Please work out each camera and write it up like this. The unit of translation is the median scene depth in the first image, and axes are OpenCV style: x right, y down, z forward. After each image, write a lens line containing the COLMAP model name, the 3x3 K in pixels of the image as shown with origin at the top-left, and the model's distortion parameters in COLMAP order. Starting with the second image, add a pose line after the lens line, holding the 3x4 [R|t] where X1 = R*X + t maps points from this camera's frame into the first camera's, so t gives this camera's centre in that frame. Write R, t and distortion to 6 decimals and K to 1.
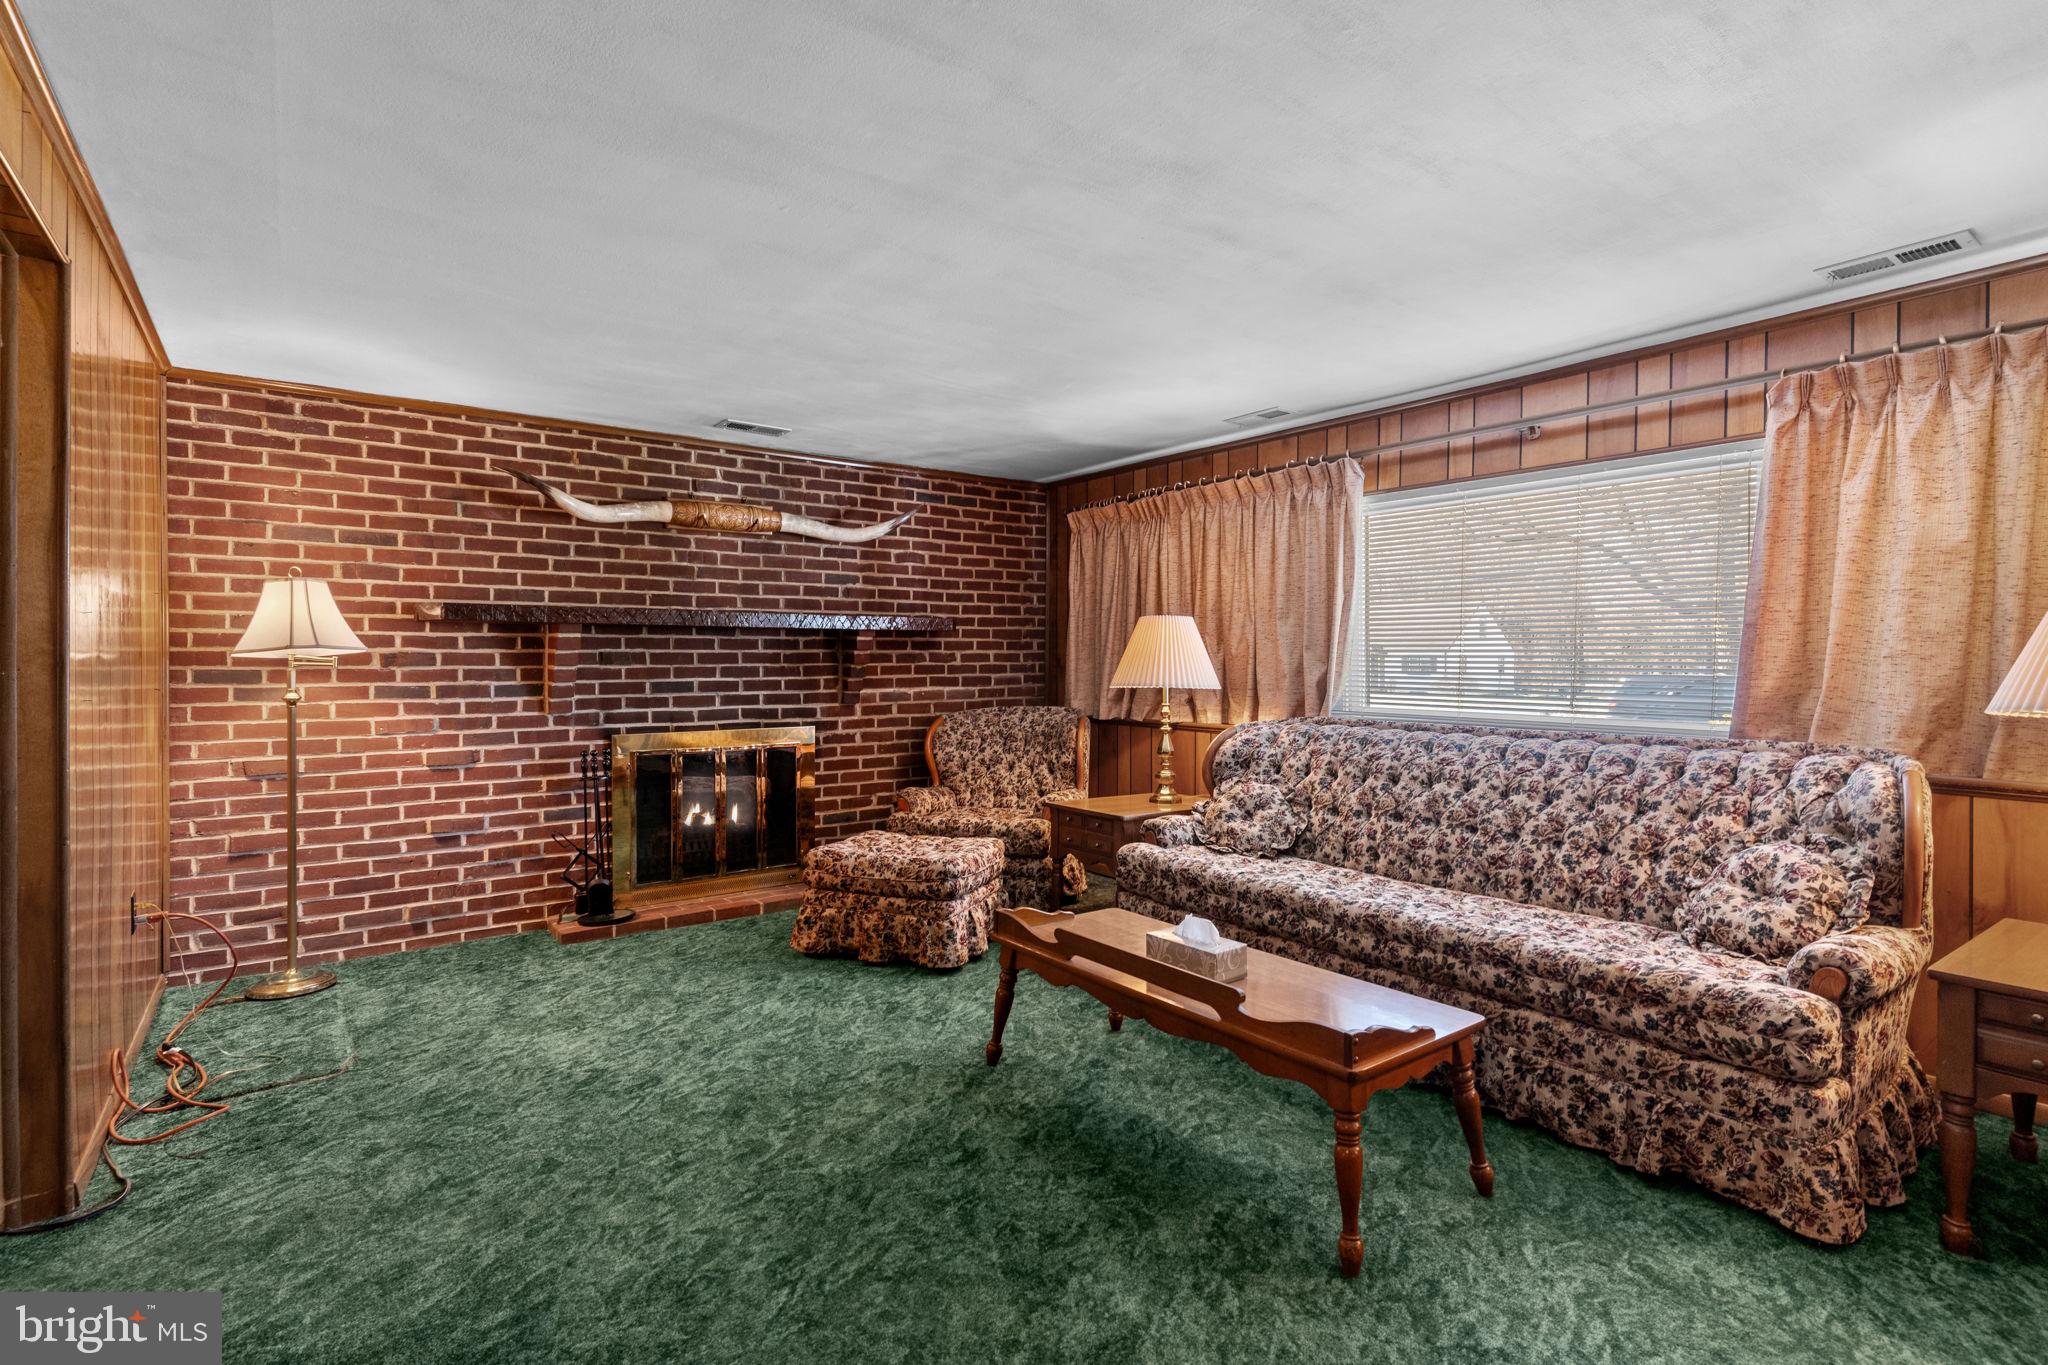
lens RADIAL K [[974.2, 0, 1024.2], [0, 974.2, 668.5], [0, 0, 1]] dist [0.000310, 0.000295]
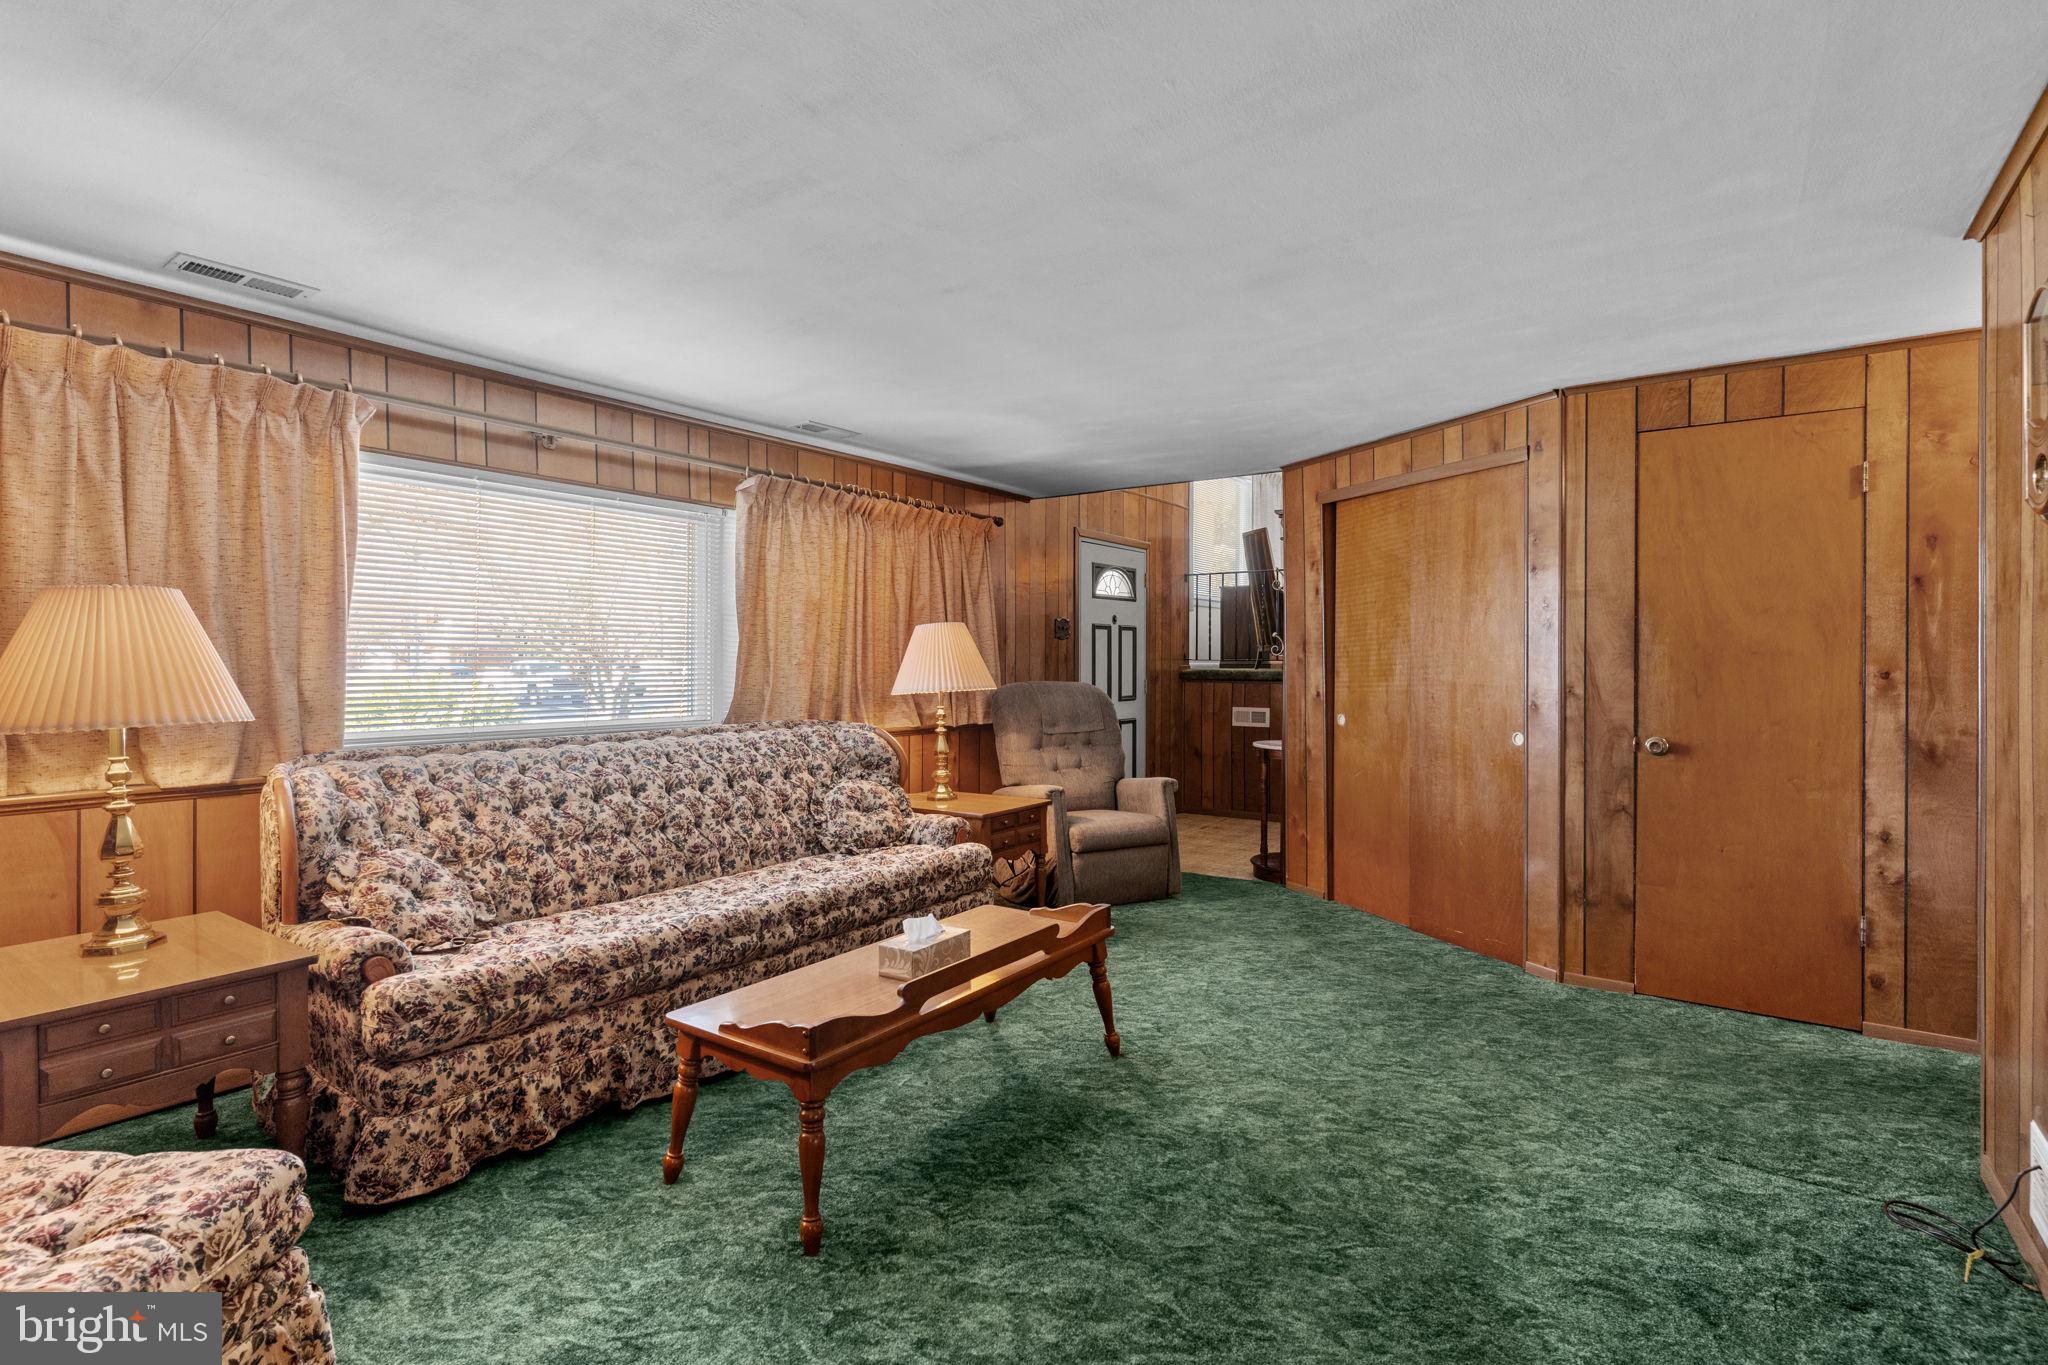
lens RADIAL K [[974.2, 0, 1024.2], [0, 974.2, 668.5], [0, 0, 1]] dist [0.000310, 0.000295]
pose [[-0.303077, -0.005713, 0.952949, -0.495661], [0.011020, 0.999894, 0.009499, -0.010449], [-0.952902, 0.013380, -0.302982, 0.709370]]
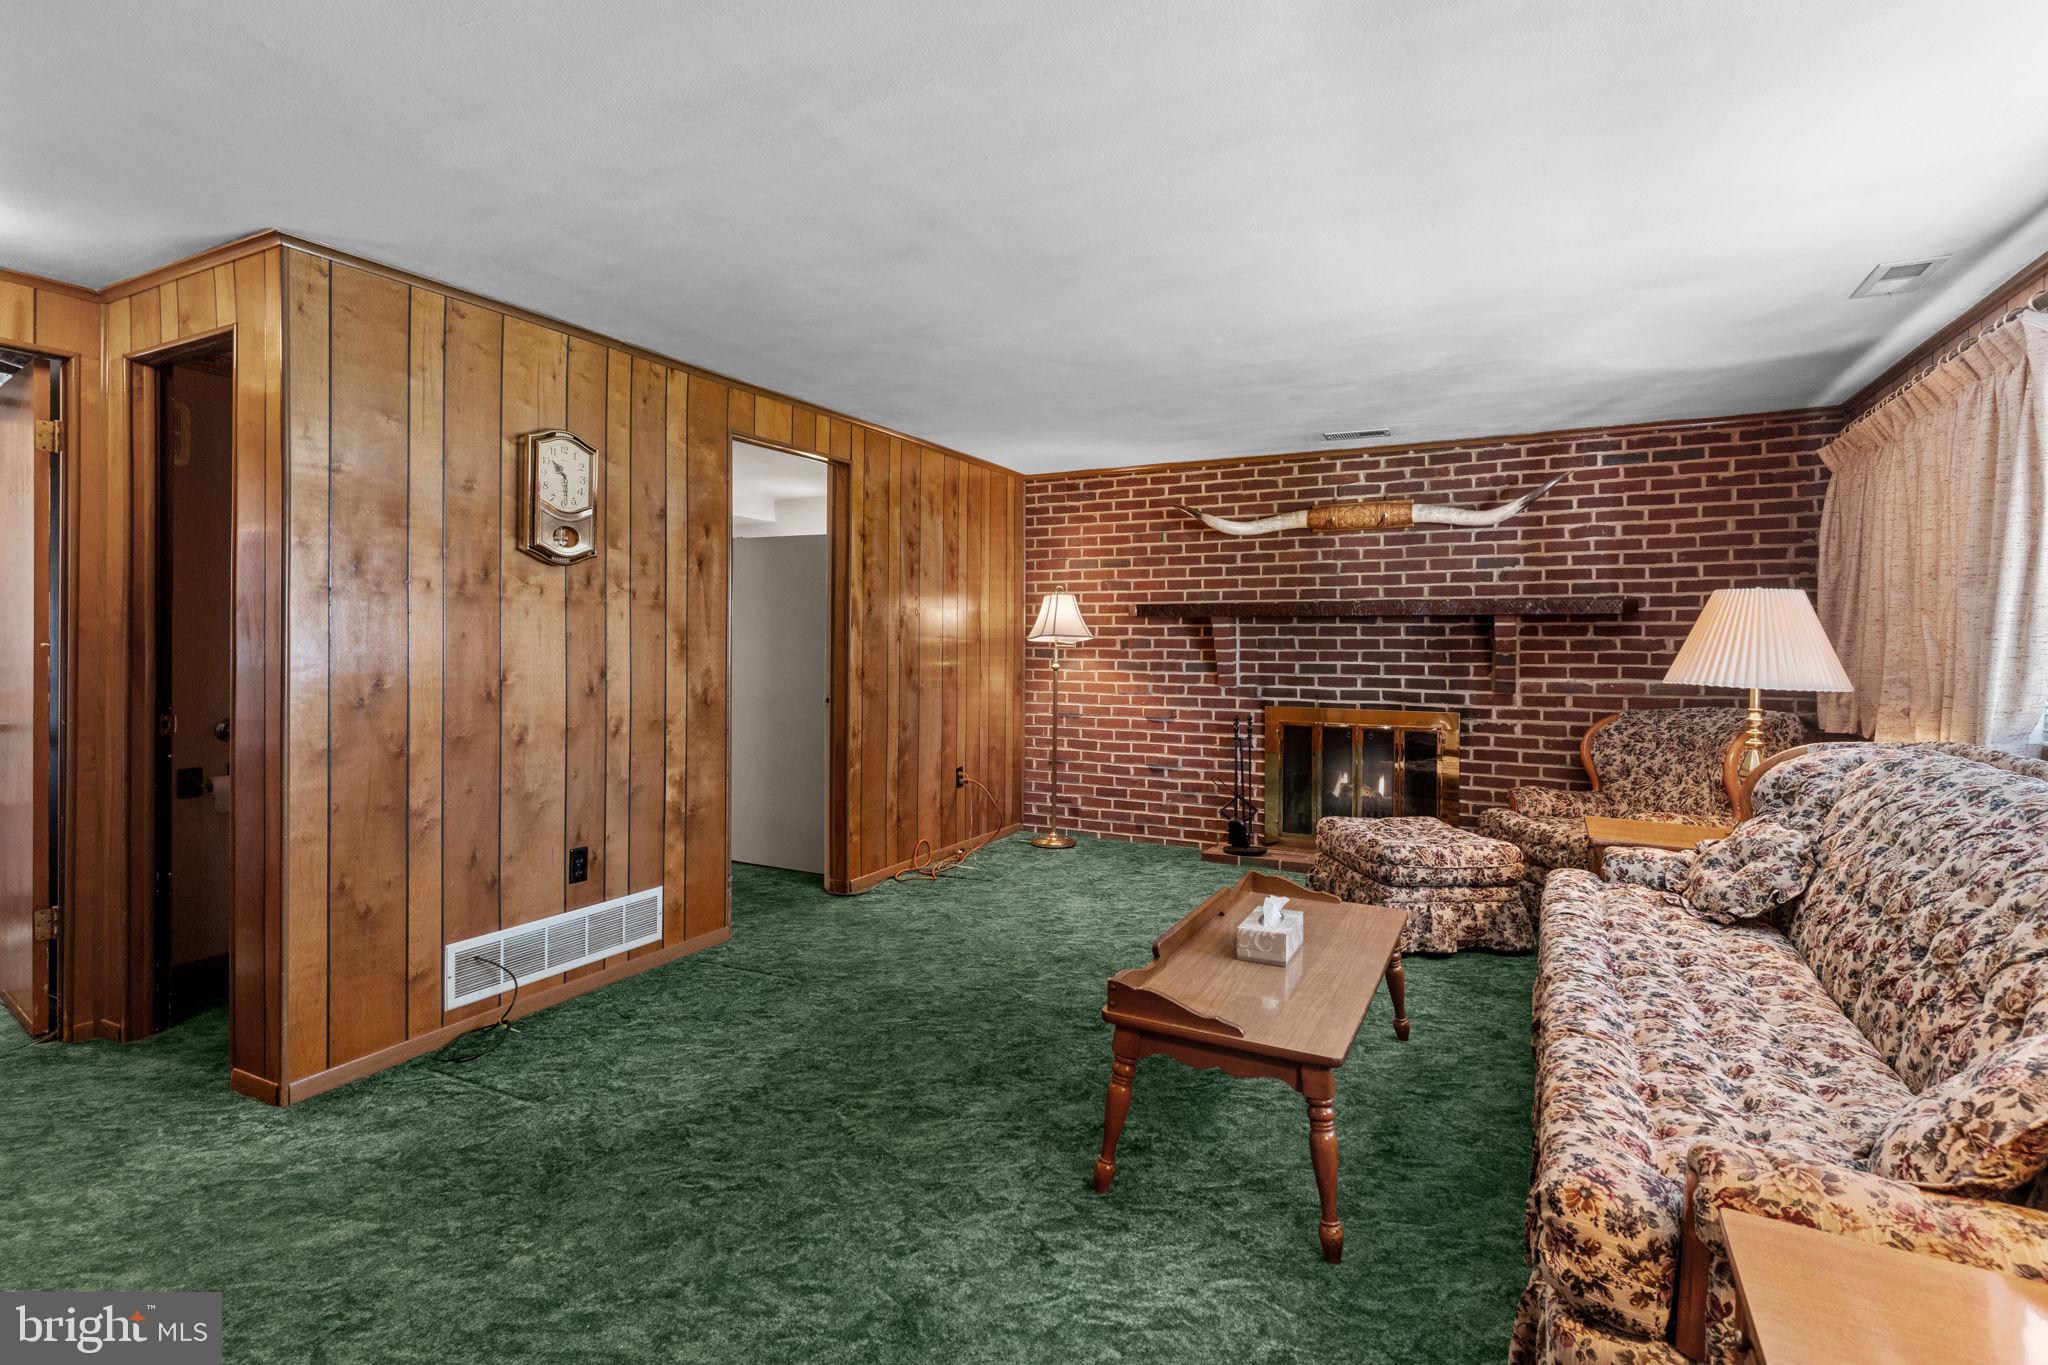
lens RADIAL K [[985.4, 0, 1014.1], [0, 985.4, 646.2], [0, 0, 1]] dist [0.000479, 0.000083]
pose [[0.434389, 0.006753, -0.900700, 0.578832], [-0.014552, 0.999894, 0.000478, -0.003135], [0.900608, 0.012899, 0.434441, 0.178577]]
